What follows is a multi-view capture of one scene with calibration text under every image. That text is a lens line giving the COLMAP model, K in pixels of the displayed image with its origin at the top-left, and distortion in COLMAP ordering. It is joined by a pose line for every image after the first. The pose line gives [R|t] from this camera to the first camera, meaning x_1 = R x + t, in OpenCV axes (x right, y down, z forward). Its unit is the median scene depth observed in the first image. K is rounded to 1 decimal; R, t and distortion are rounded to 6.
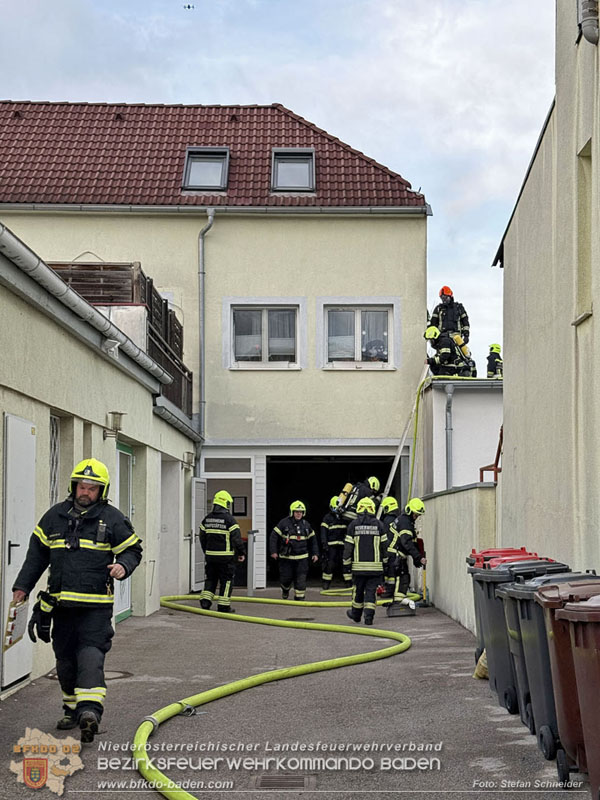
lens RADIAL K [[1123.0, 0, 299.8], [0, 1123.0, 400.3], [0, 0, 1]] dist [0.101580, 0.000000]
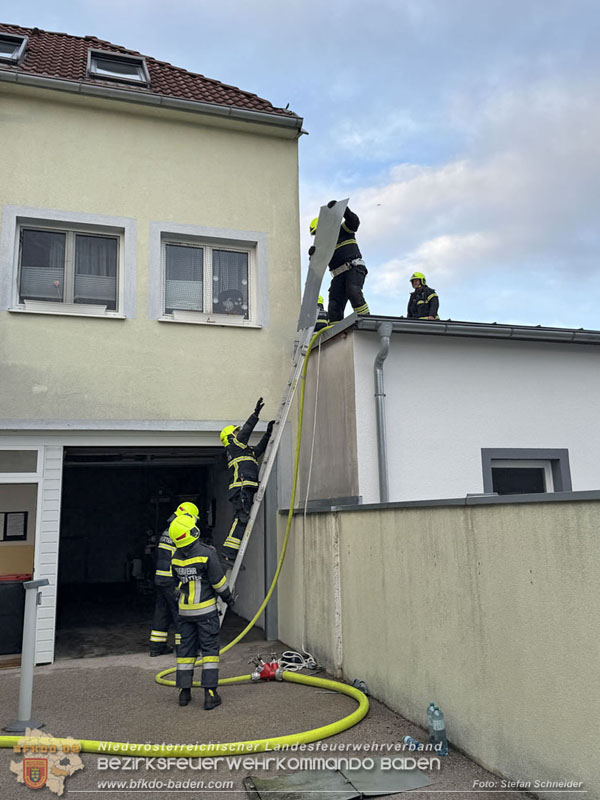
lens RADIAL K [[658.1, 0, 310.8], [0, 658.1, 379.8], [0, 0, 1]] dist [0.068060, -0.119378]
pose [[0.939856, 0.043356, 0.338809, -0.027094], [-0.008259, 0.994506, -0.104353, 0.049593], [-0.341472, 0.095278, 0.935050, 0.588495]]
